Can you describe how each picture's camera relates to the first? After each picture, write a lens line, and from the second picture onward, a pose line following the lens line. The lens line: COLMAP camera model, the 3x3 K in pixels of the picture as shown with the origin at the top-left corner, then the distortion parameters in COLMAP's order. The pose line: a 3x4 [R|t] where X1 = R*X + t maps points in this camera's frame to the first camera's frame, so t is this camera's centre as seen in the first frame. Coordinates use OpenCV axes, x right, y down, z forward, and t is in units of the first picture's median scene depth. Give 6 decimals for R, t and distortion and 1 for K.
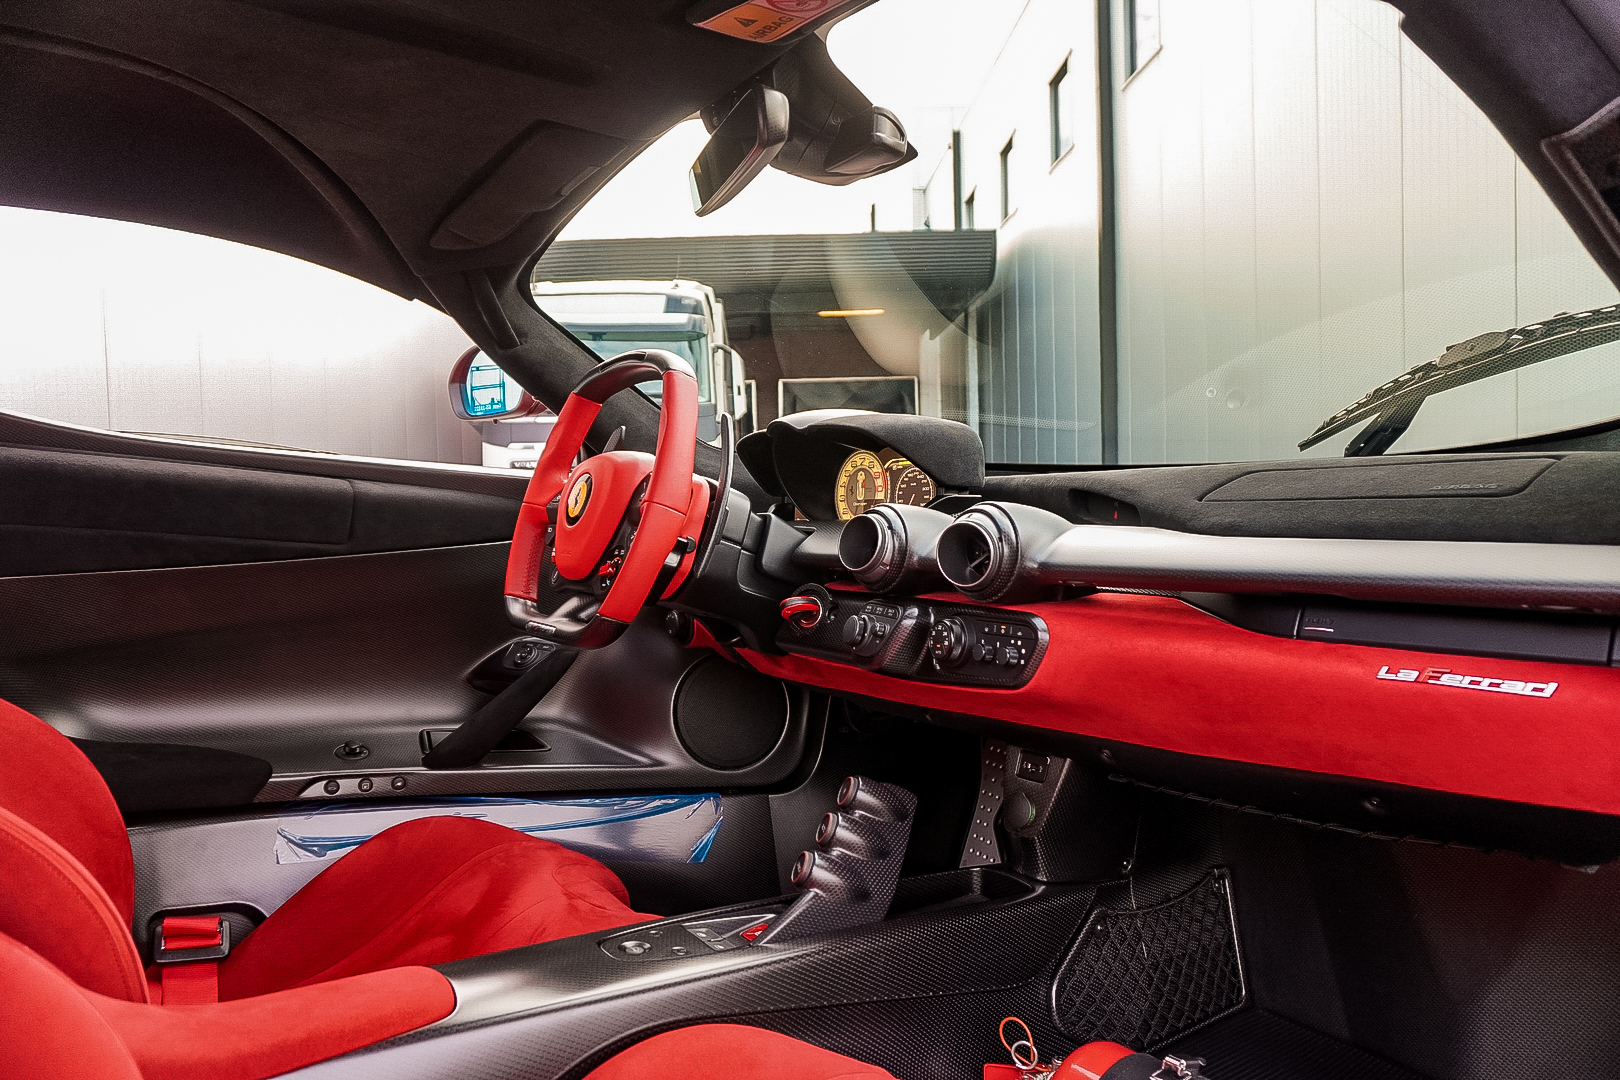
lens RADIAL K [[1087.8, 0, 810.0], [0, 1087.8, 540.0], [0, 0, 1]] dist [-0.016653, 0.001855]
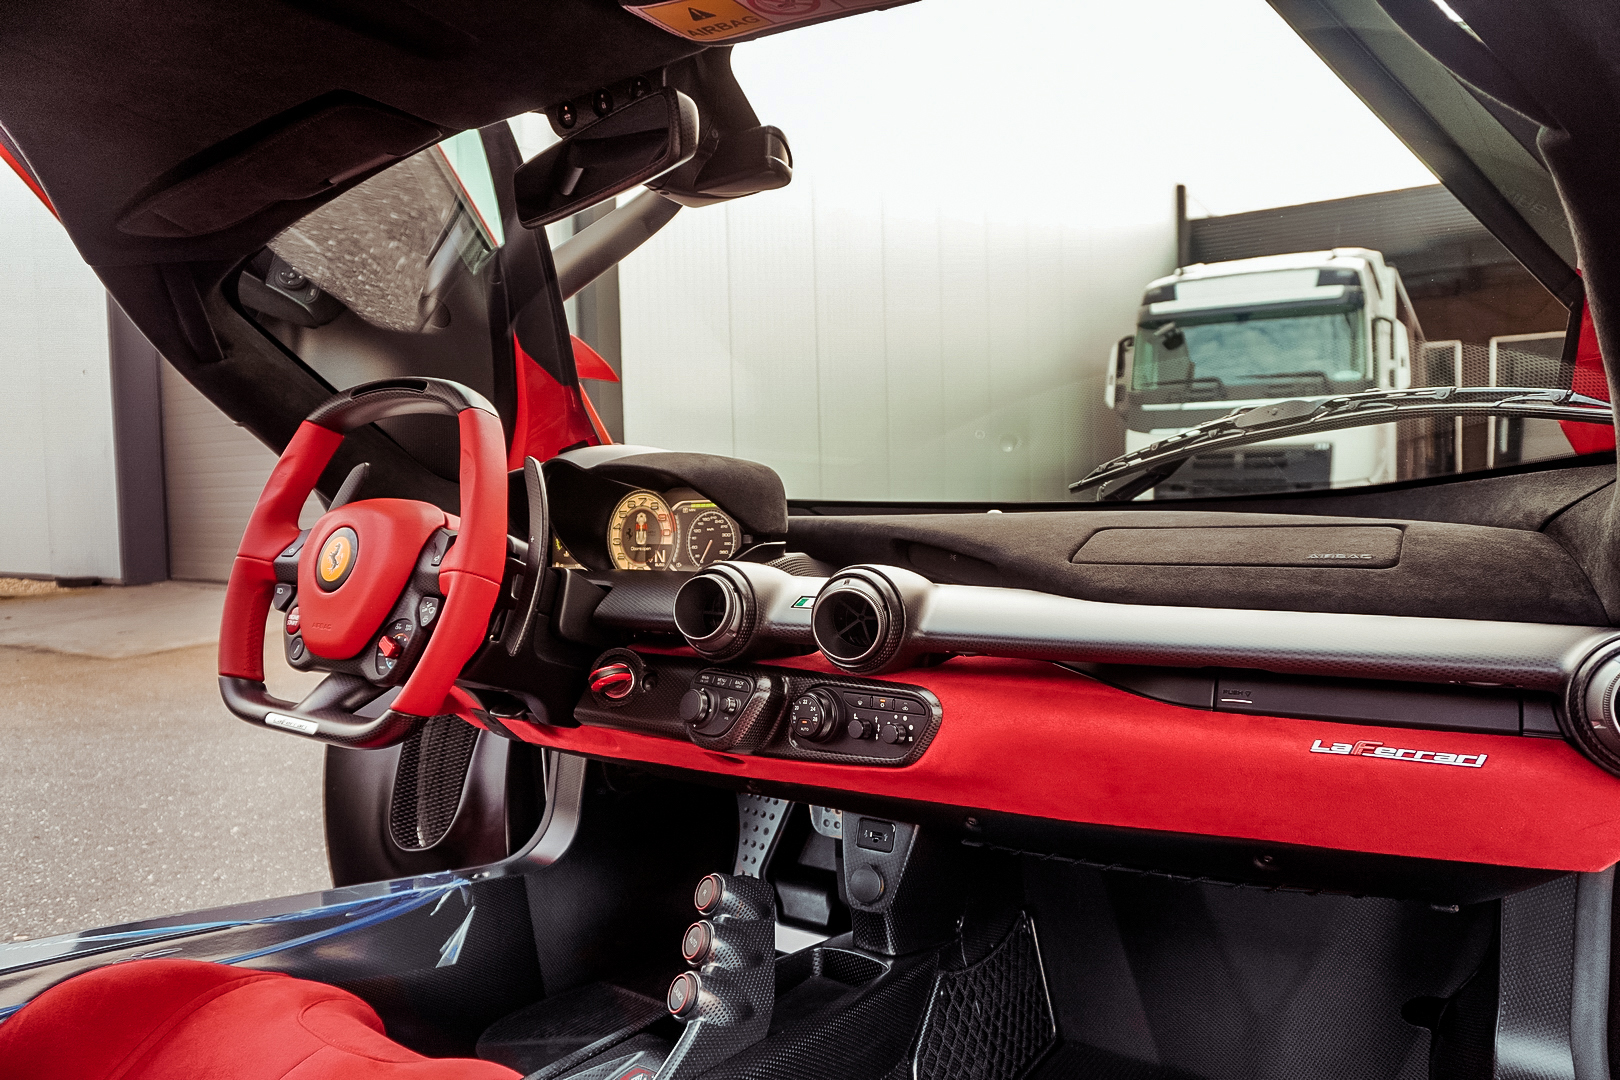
lens RADIAL K [[1087.8, 0, 810.0], [0, 1087.8, 540.0], [0, 0, 1]] dist [-0.016653, 0.001855]
pose [[0.936305, -0.014182, 0.350902, -0.190008], [0.013744, 0.999899, 0.003739, -0.057084], [-0.350919, 0.001322, 0.936405, 0.140299]]
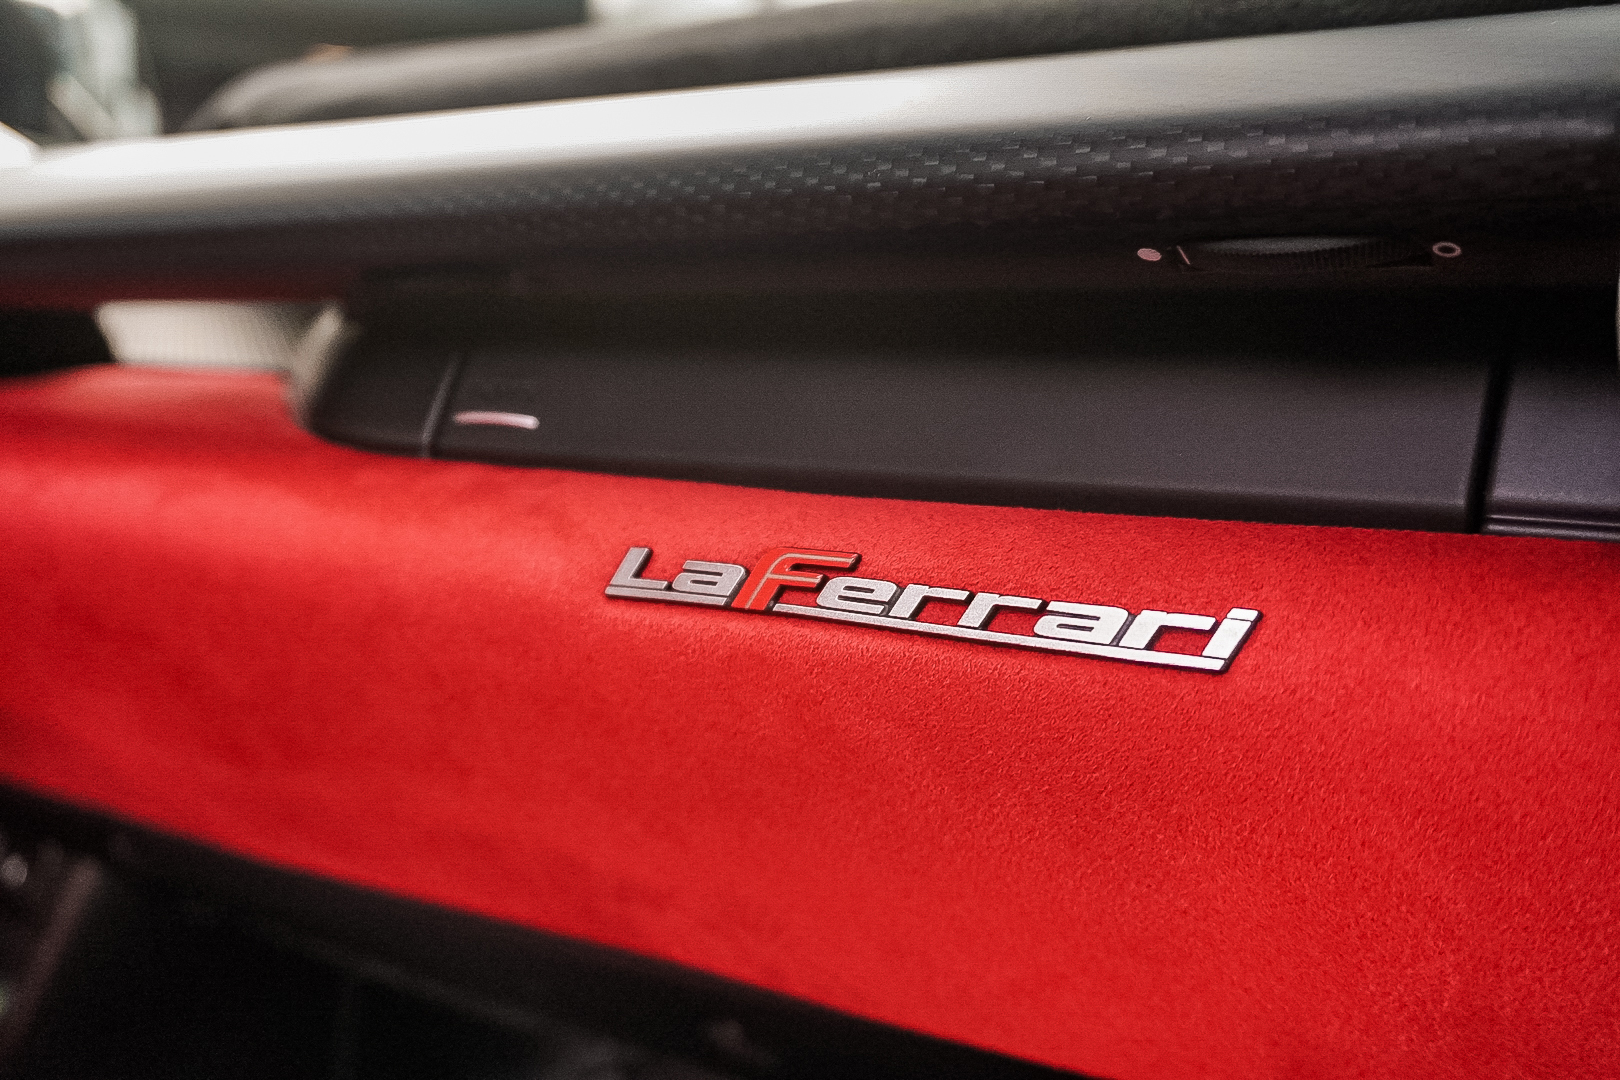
lens RADIAL K [[1619.5, 0, 810.0], [0, 1619.5, 540.0], [0, 0, 1]] dist [-0.001097, -0.000237]
pose [[0.952440, 0.024229, 0.303763, 0.313621], [-0.040956, 0.997968, 0.048814, 0.065841], [-0.301963, -0.058933, 0.951496, 0.444752]]
